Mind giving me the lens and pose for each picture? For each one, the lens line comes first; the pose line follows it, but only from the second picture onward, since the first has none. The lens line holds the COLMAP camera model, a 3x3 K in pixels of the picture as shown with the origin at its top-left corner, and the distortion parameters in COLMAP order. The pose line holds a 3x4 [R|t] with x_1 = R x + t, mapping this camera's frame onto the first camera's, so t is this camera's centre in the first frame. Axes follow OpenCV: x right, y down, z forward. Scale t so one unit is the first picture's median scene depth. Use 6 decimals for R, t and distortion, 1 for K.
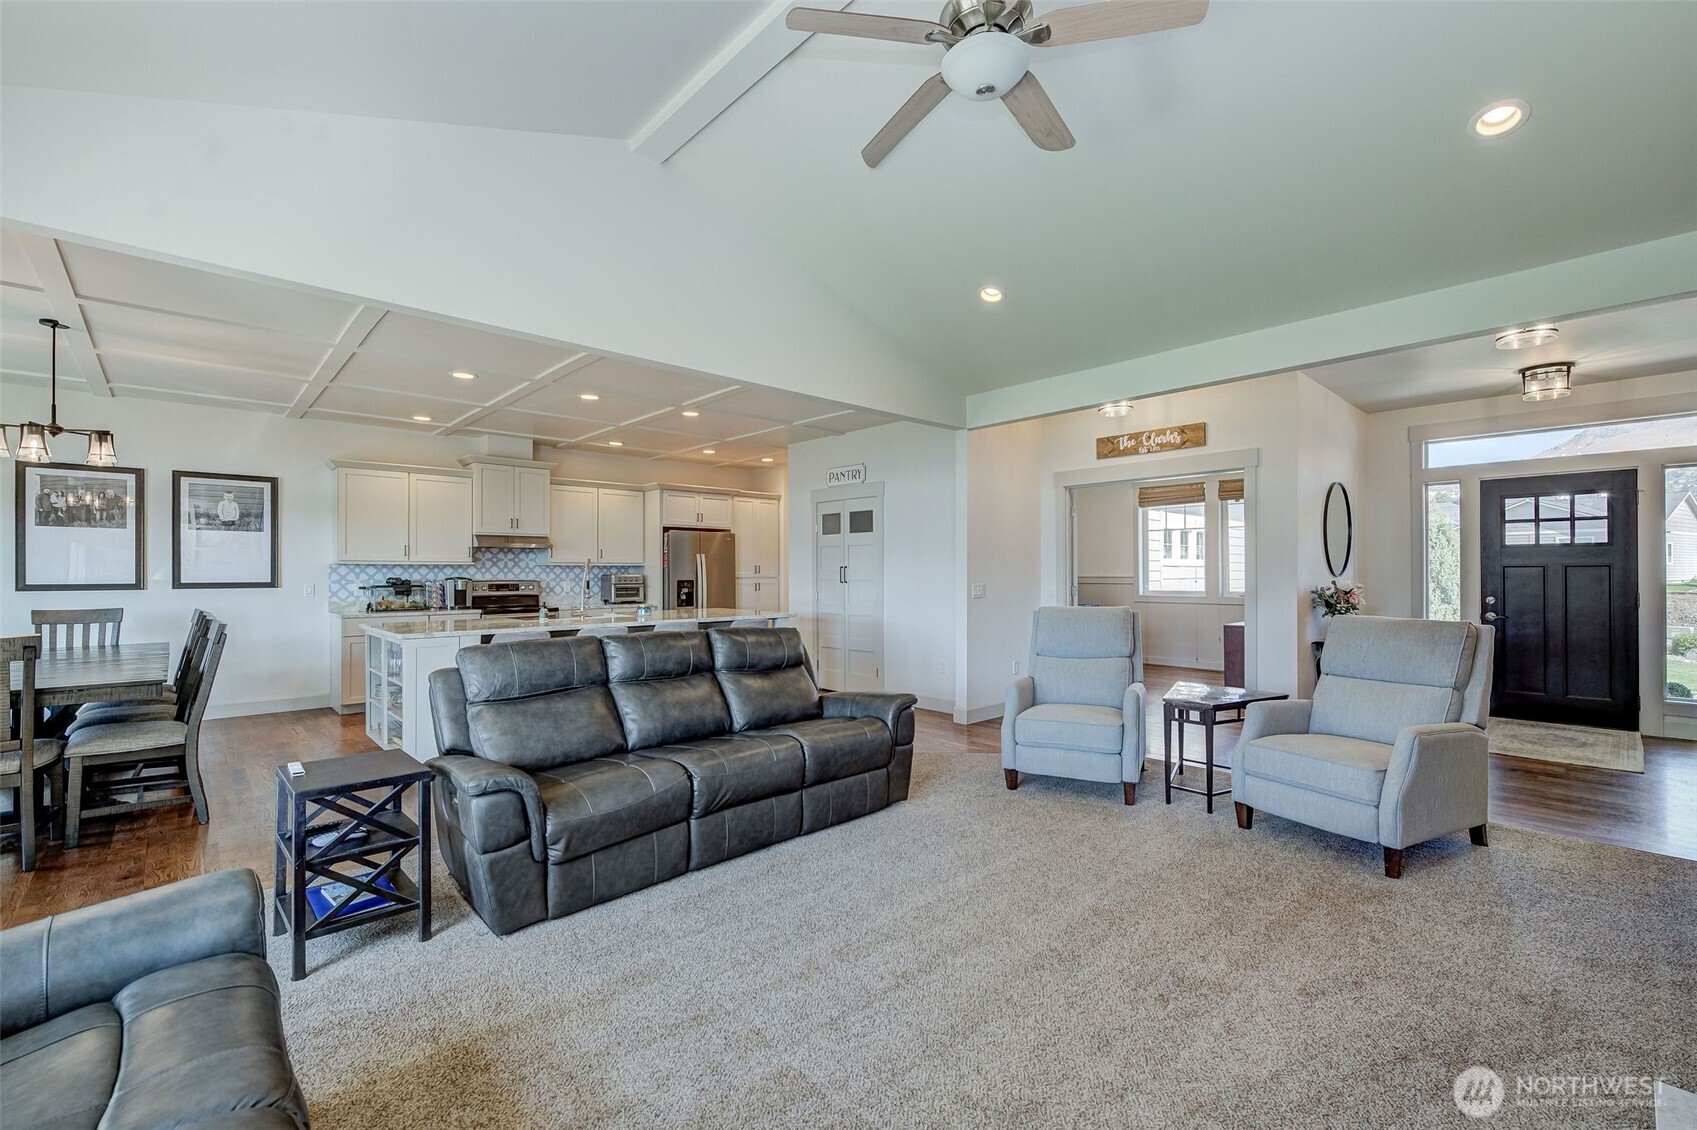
lens RADIAL K [[712.7, 0, 848.5], [0, 712.7, 565.0], [0, 0, 1]] dist [-0.001930, -0.000413]
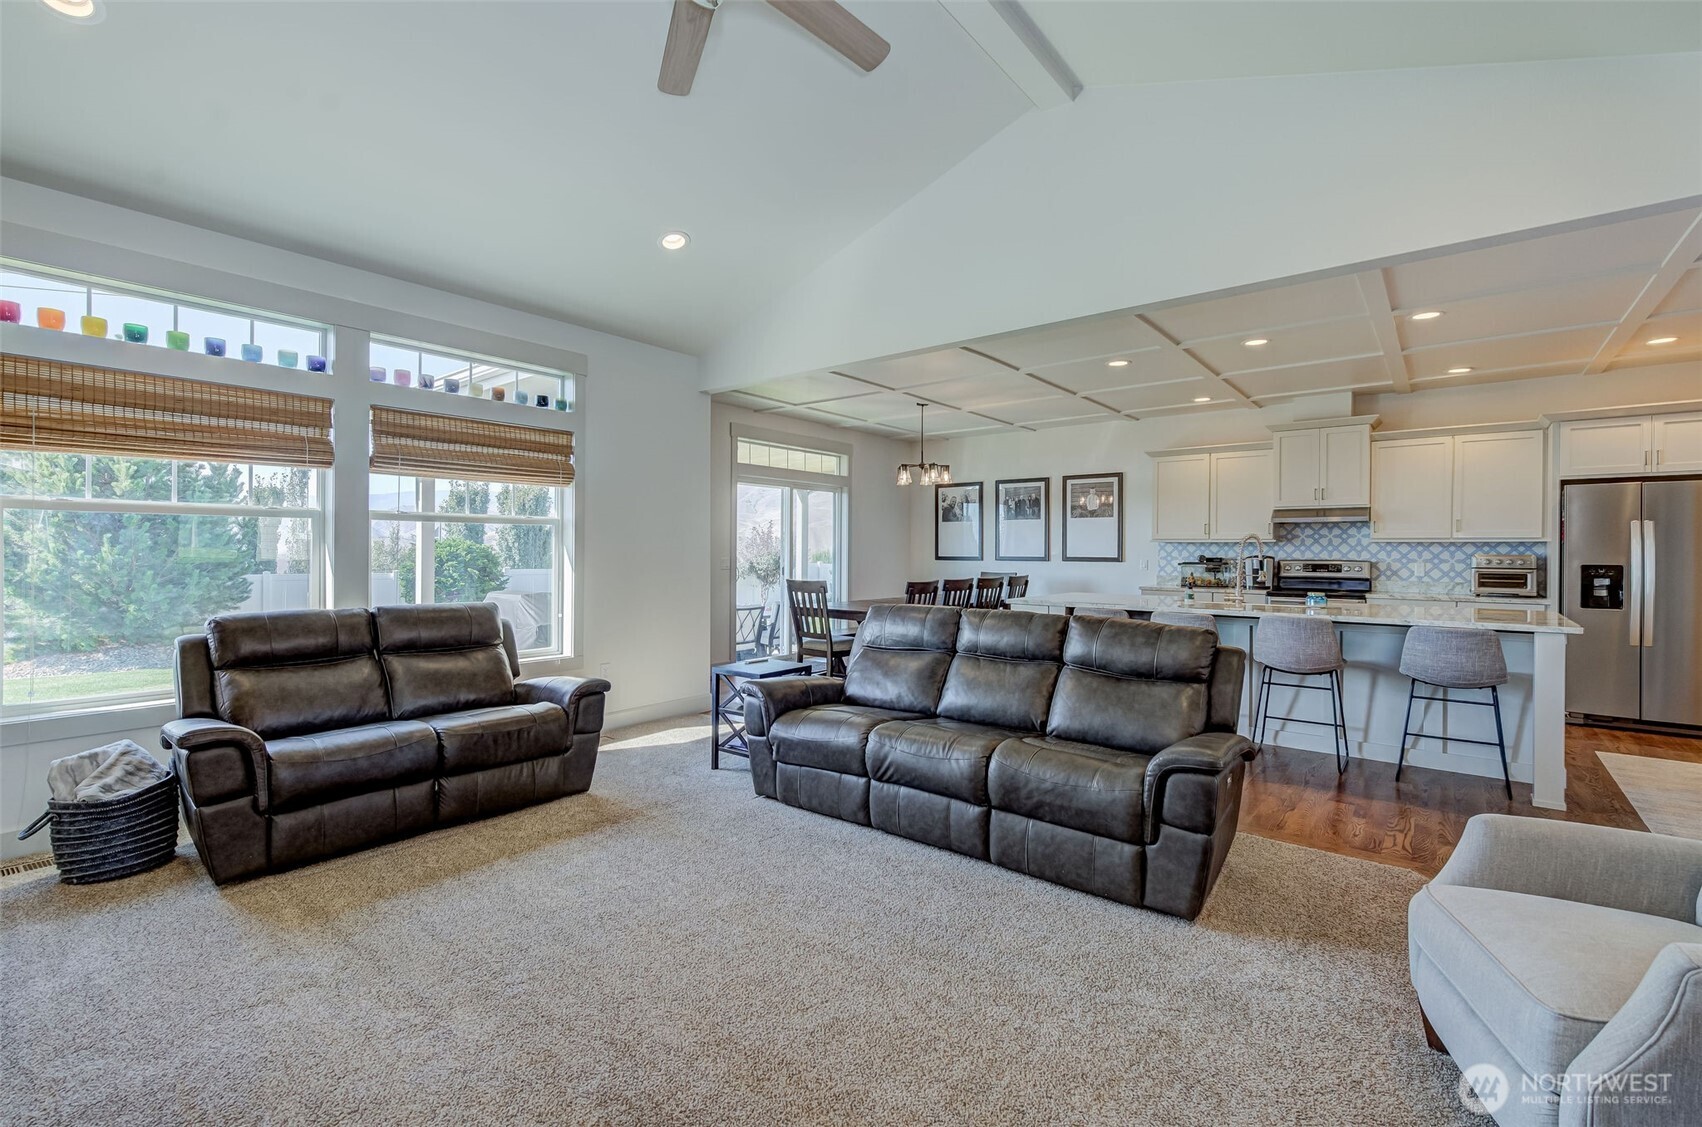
lens RADIAL K [[738.7, 0, 860.4], [0, 738.7, 557.0], [0, 0, 1]] dist [-0.000125, 0.000083]
pose [[0.150728, 0.013743, -0.988480, 0.368781], [0.006020, 0.999872, 0.014819, 0.001351], [0.988557, -0.008184, 0.150626, 0.343478]]
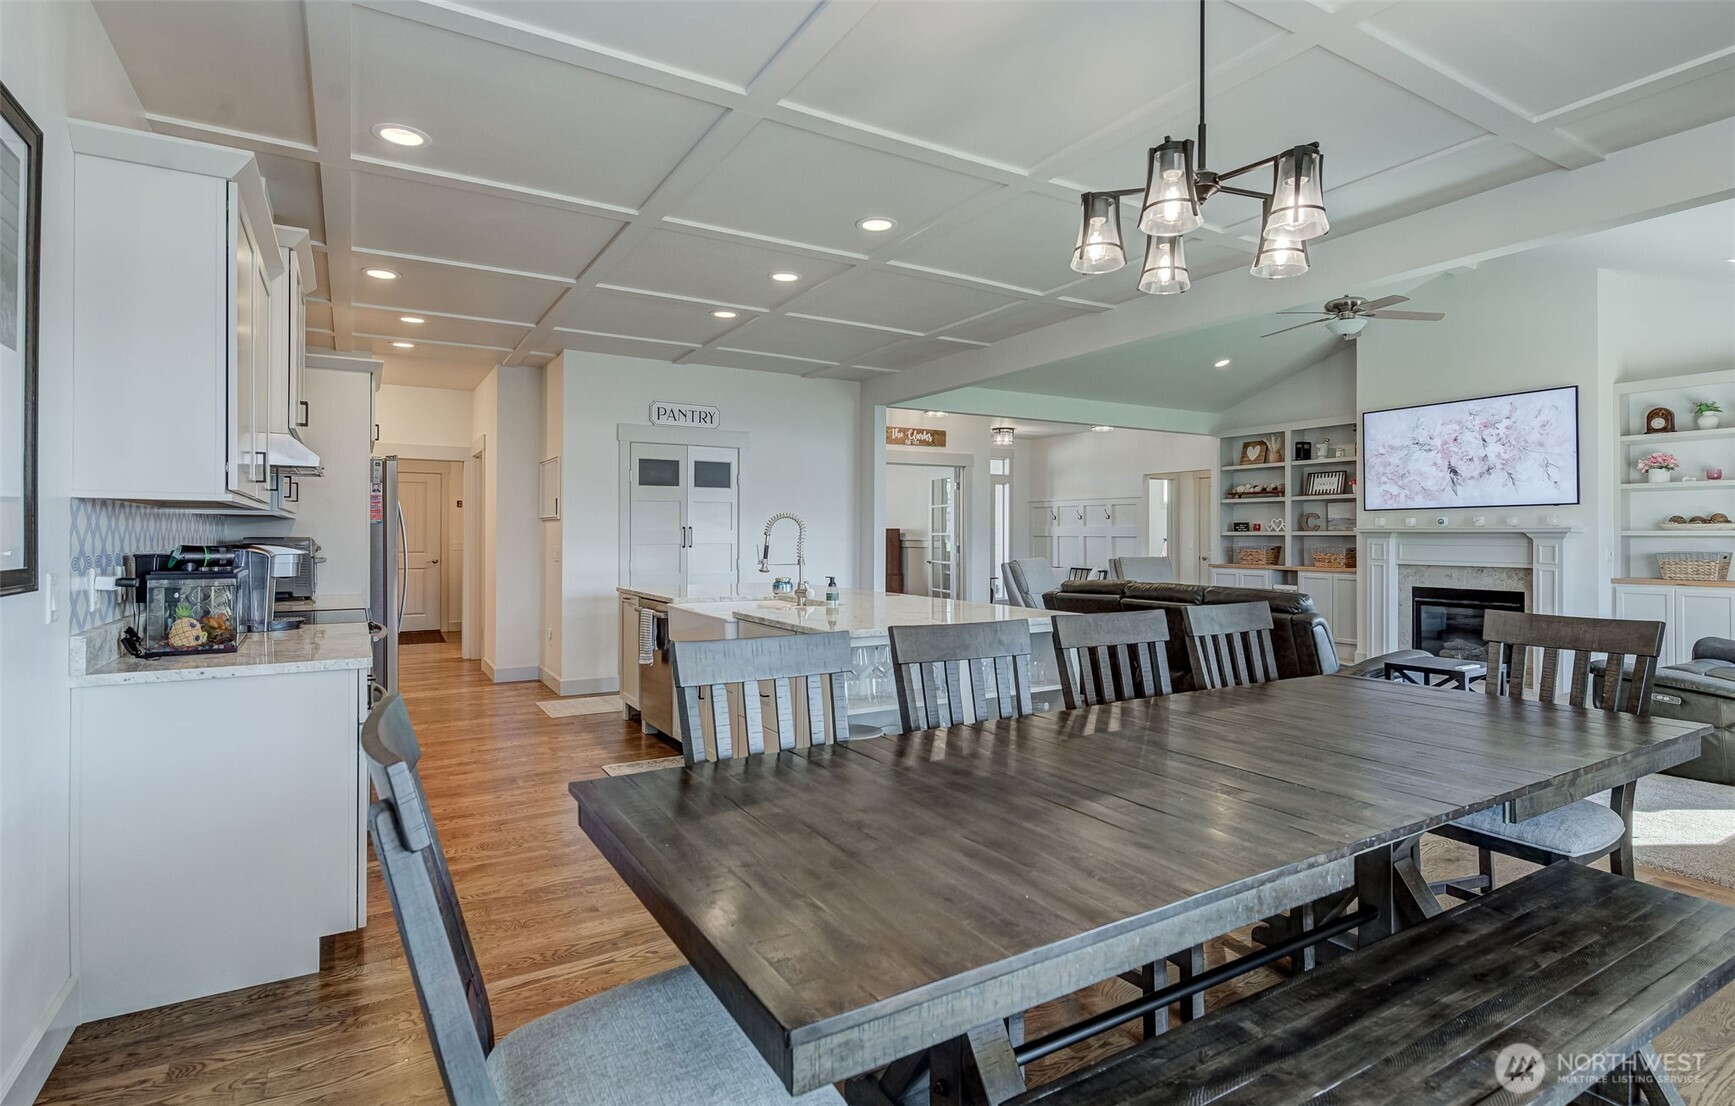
lens RADIAL K [[825.8, 0, 882.7], [0, 825.8, 531.3], [0, 0, 1]] dist [0.027142, -0.010776]
pose [[0.232442, 0.007197, 0.972584, -0.939187], [-0.013022, 0.999906, -0.004287, 0.008293], [-0.972523, -0.011669, 0.232514, 0.606669]]
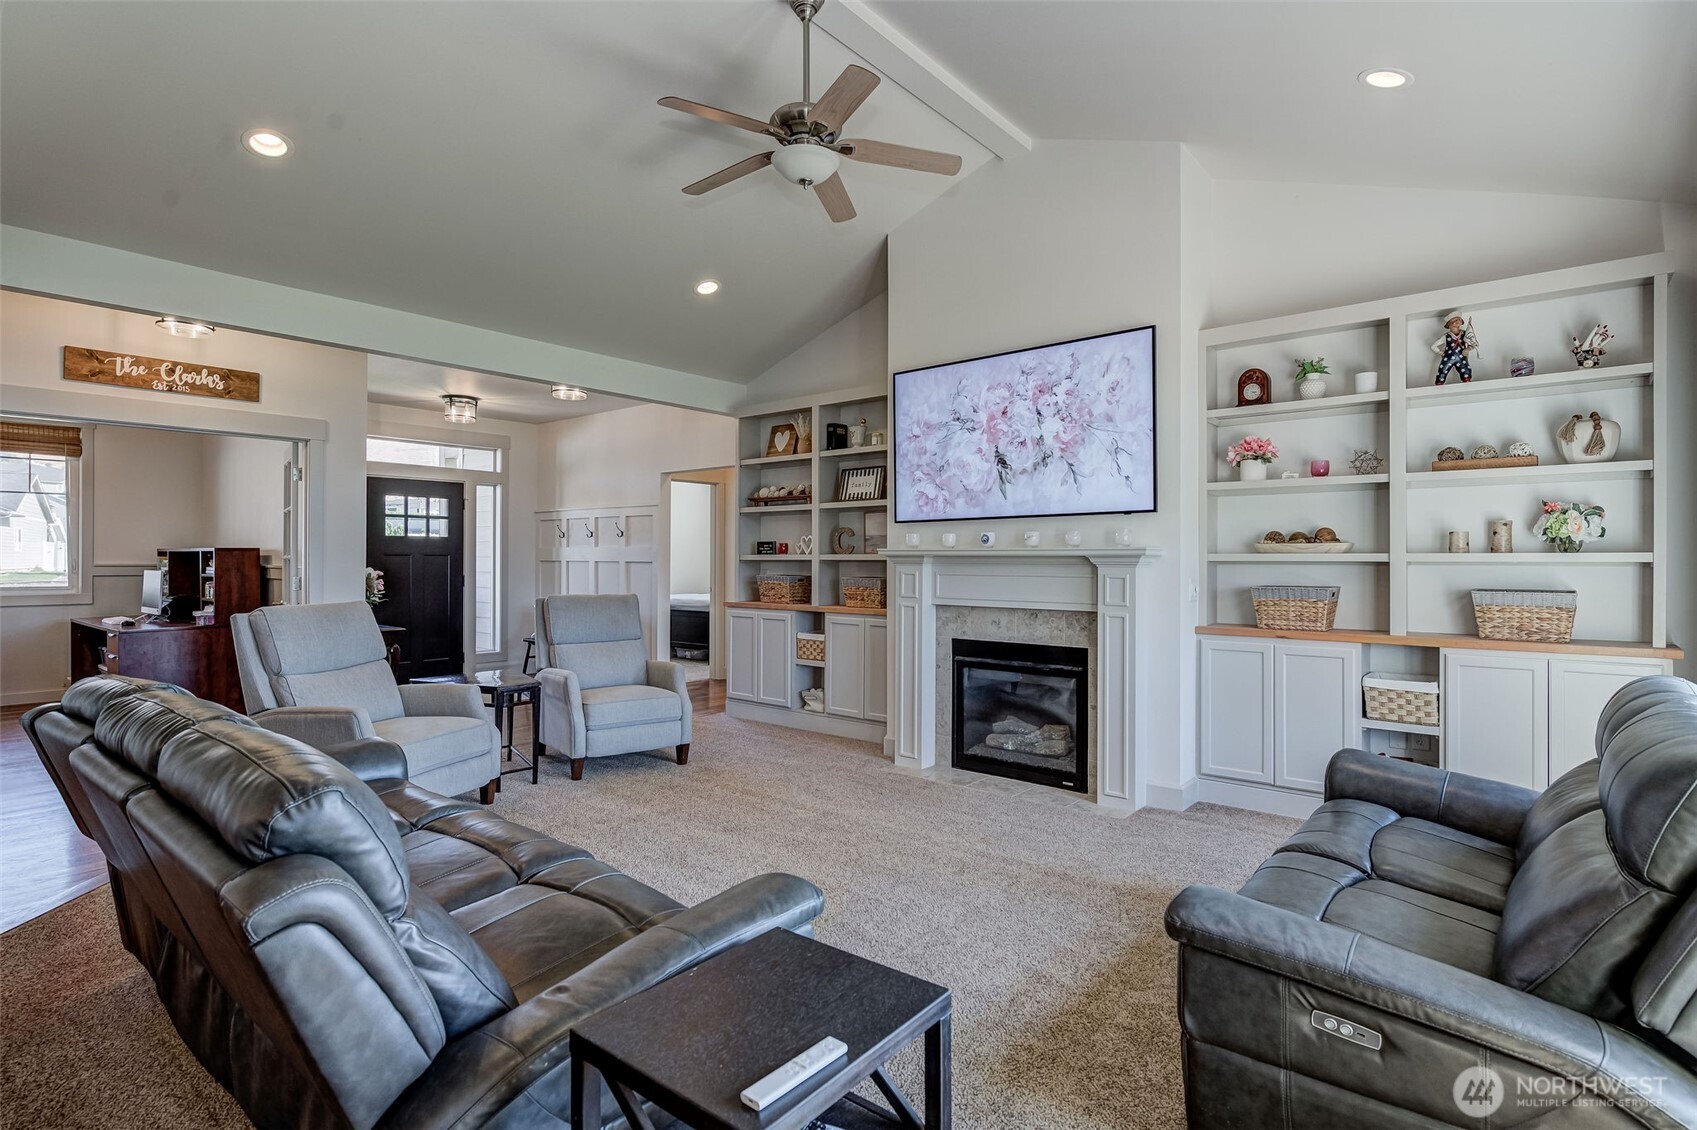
lens RADIAL K [[851.8, 0, 868.8], [0, 851.8, 558.6], [0, 0, 1]] dist [0.000545, 0.000899]
pose [[-0.129046, 0.005481, 0.991624, -0.448930], [-0.014558, 0.999866, -0.007422, 0.004943], [-0.991532, -0.015394, -0.128949, 0.360856]]
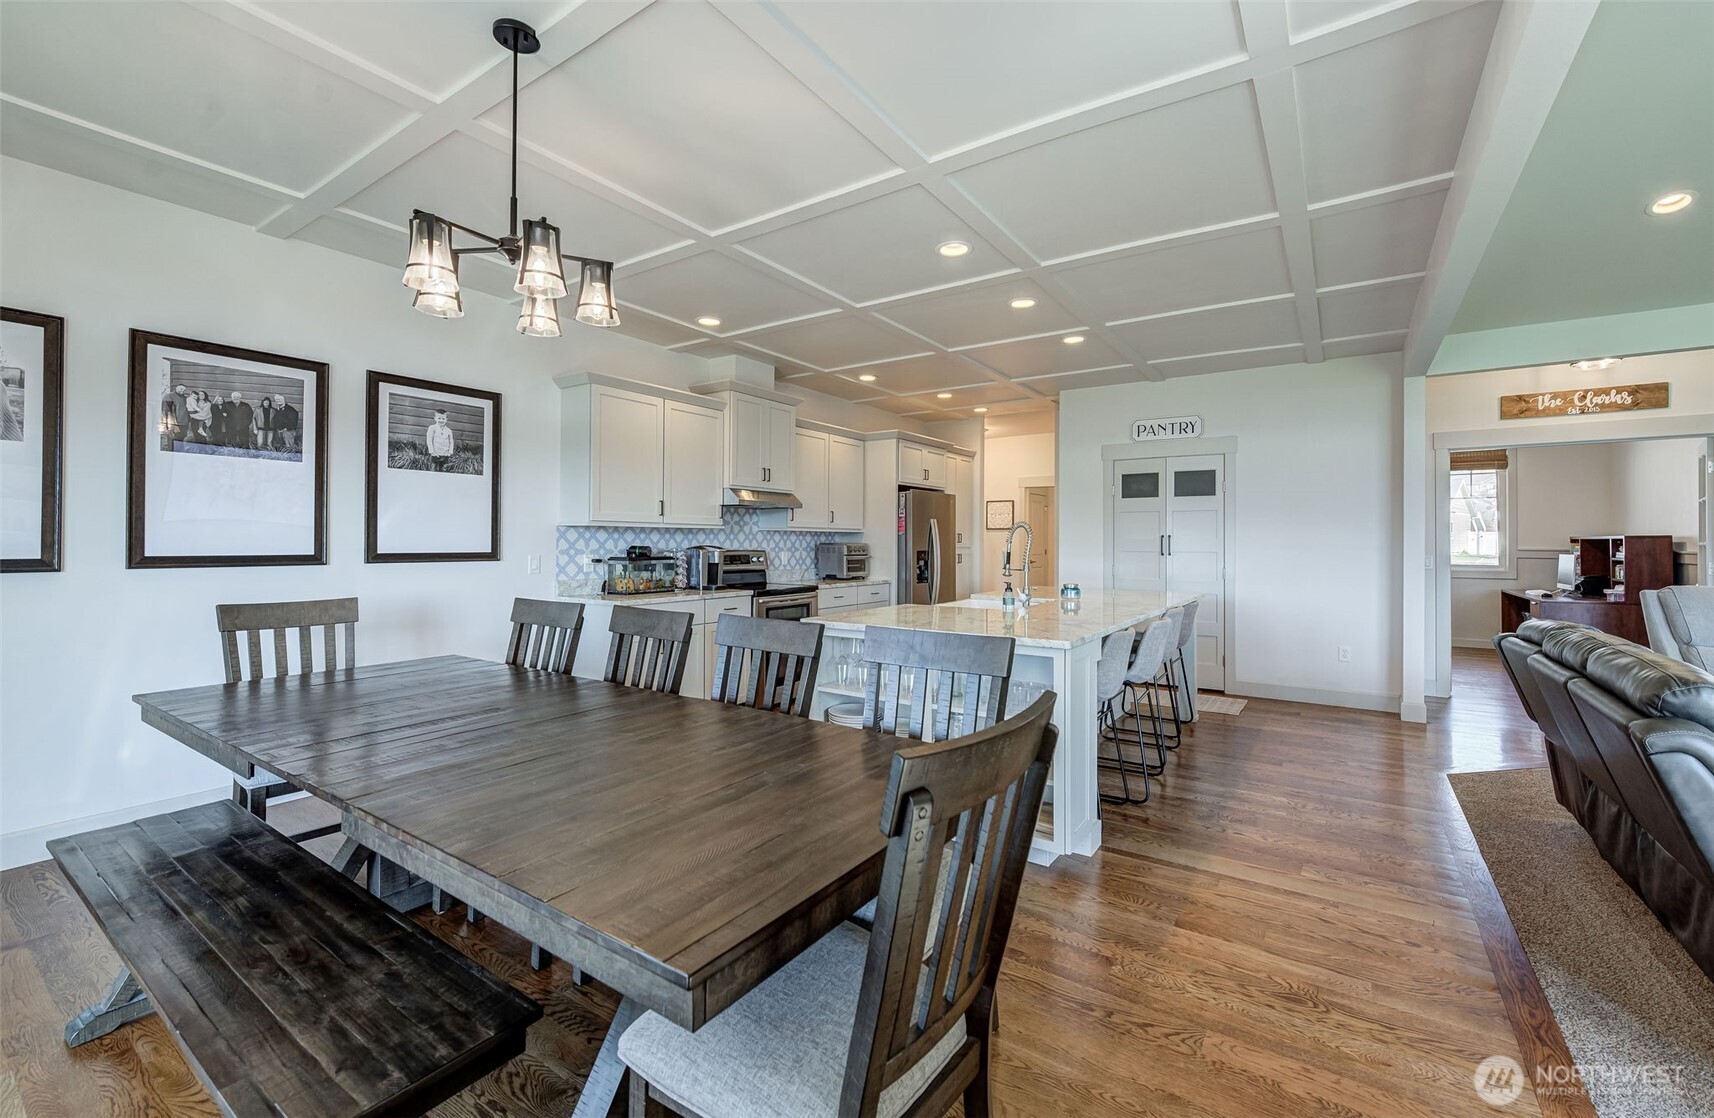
lens RADIAL K [[700.4, 0, 855.1], [0, 700.4, 537.1], [0, 0, 1]] dist [-0.001994, -0.001129]
pose [[0.977824, 0.008410, 0.209260, -0.584045], [-0.009467, 0.999947, 0.004048, 0.004097], [-0.209215, -0.005939, 0.977852, 0.282185]]
